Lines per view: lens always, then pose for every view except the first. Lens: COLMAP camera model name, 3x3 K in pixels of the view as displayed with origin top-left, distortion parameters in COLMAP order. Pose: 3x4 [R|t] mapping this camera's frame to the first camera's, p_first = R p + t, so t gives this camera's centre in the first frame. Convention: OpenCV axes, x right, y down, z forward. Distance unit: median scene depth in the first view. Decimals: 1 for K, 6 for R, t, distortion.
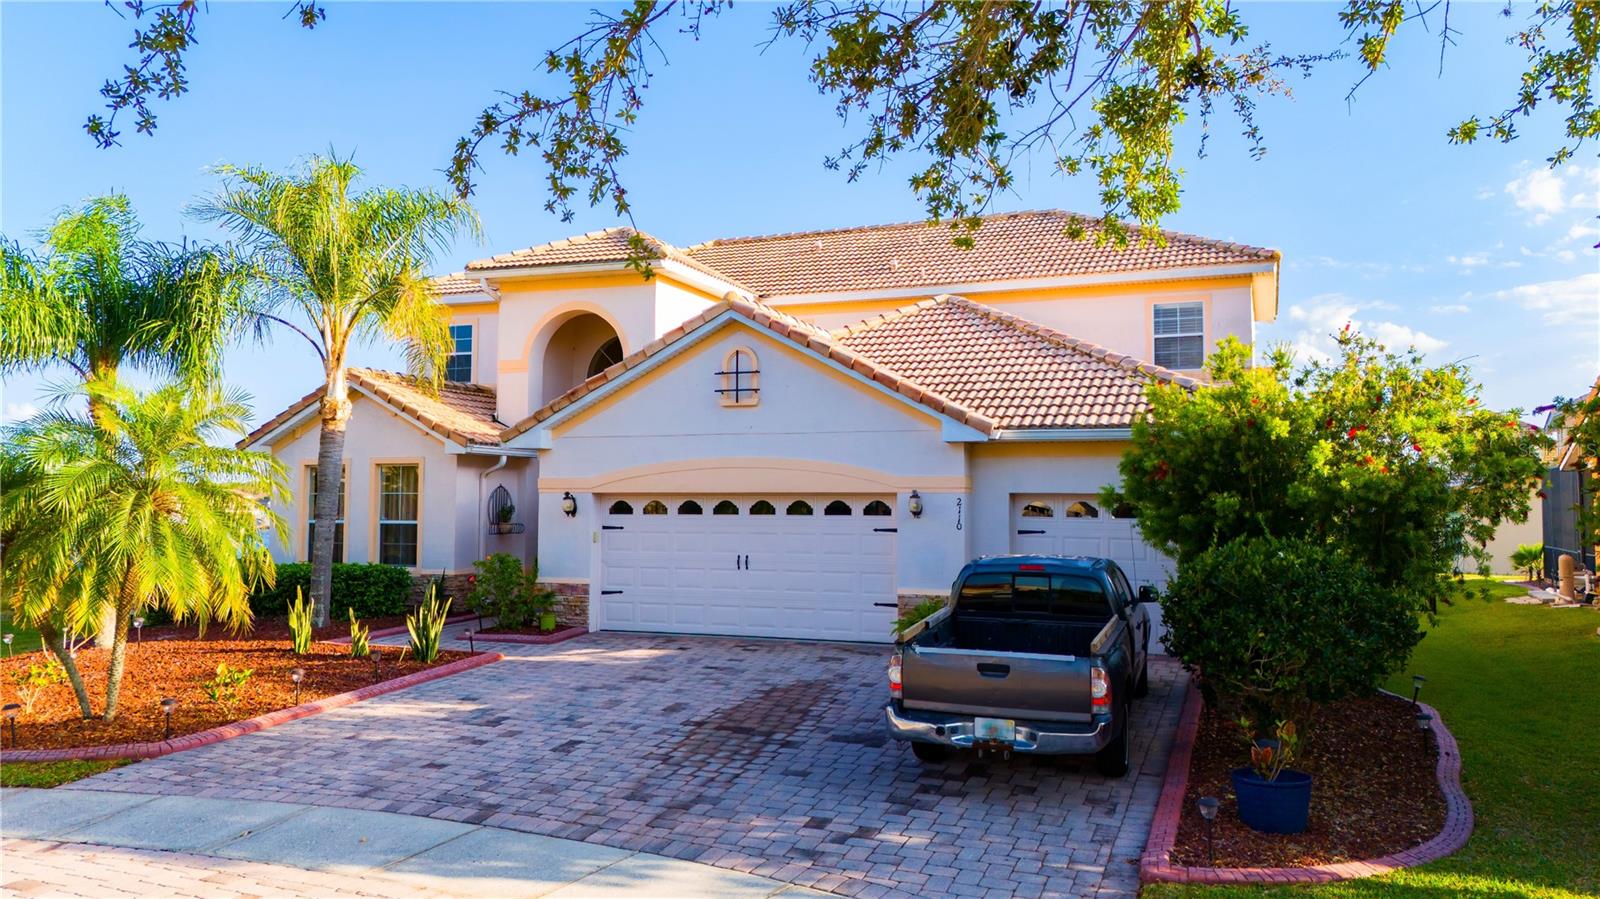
lens RADIAL K [[1189.7, 0, 811.6], [0, 1189.7, 446.5], [0, 0, 1]] dist [0.075931, -0.077450]
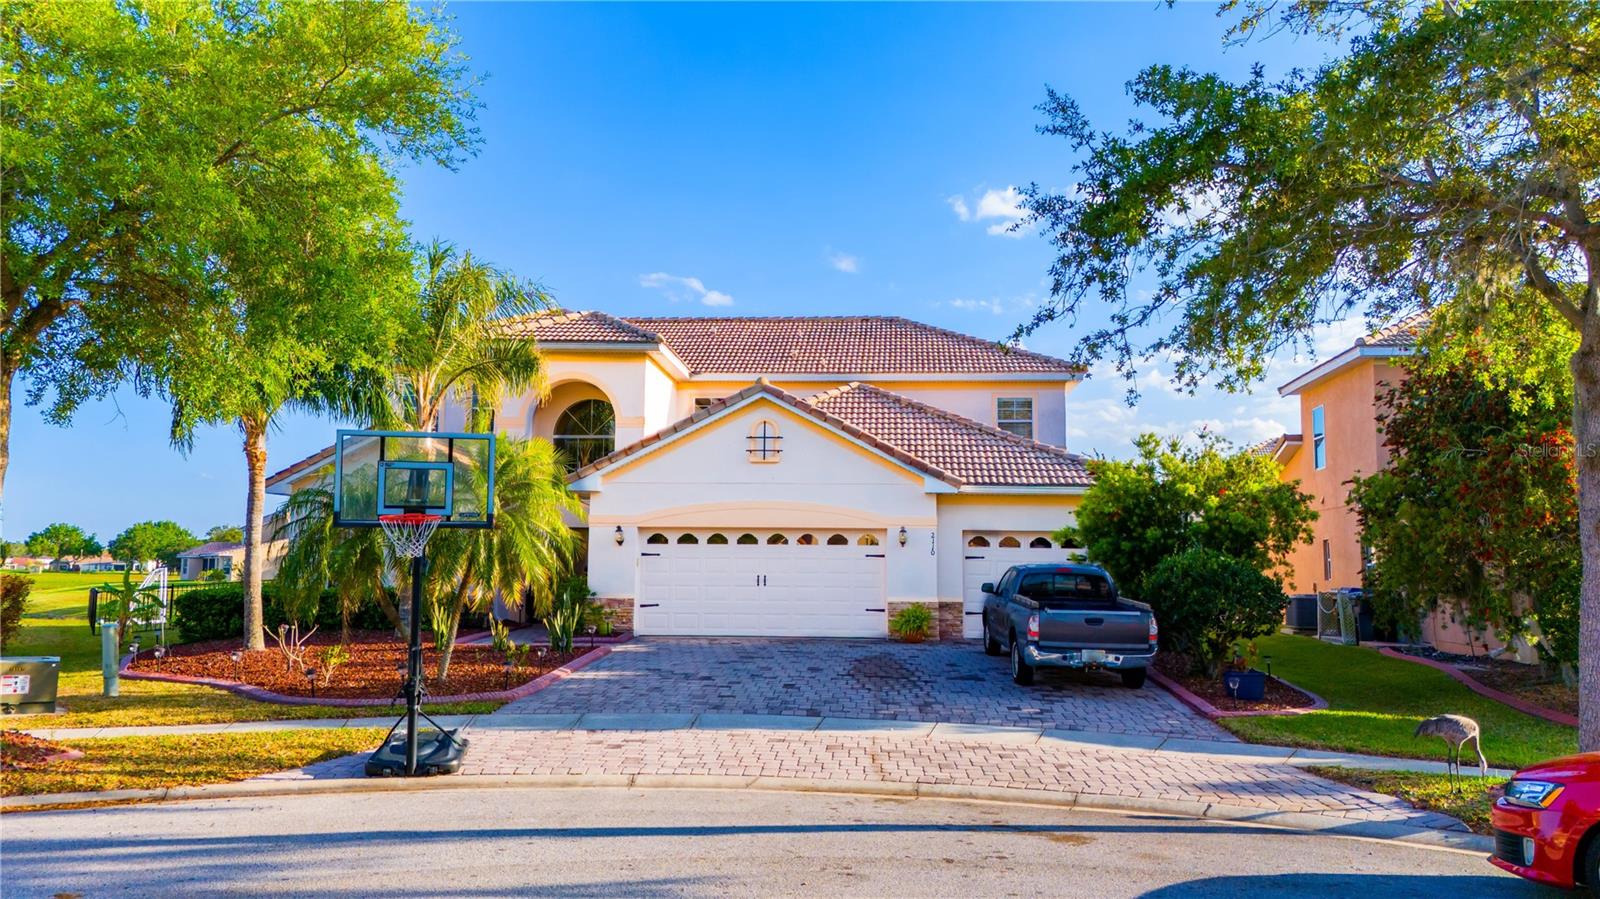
lens RADIAL K [[1189.7, 0, 813.4], [0, 1189.7, 454.3], [0, 0, 1]] dist [0.075931, -0.077450]
pose [[0.952339, 0.034160, 0.303123, -0.411818], [-0.020657, 0.998651, -0.047644, 0.019334], [-0.304342, 0.039111, 0.951760, -0.286527]]
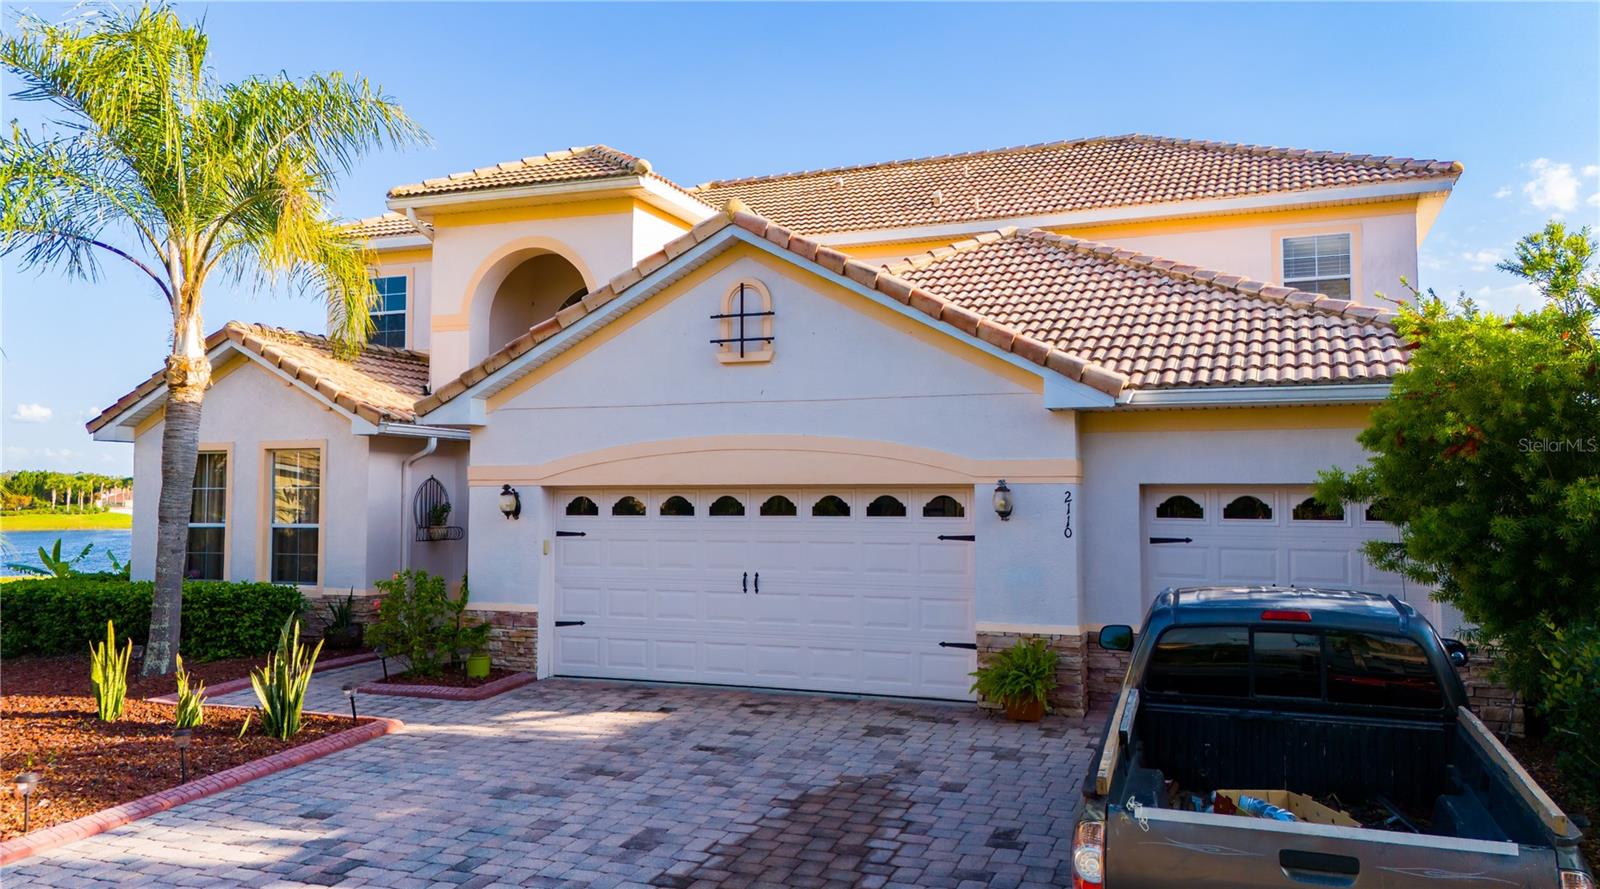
lens RADIAL K [[1189.7, 0, 808.4], [0, 1189.7, 449.6], [0, 0, 1]] dist [0.075931, -0.077450]
pose [[0.999992, -0.003206, -0.002539, -0.021457], [0.003221, 0.999976, 0.006211, 0.013597], [0.002519, -0.006219, 0.999977, 0.290638]]
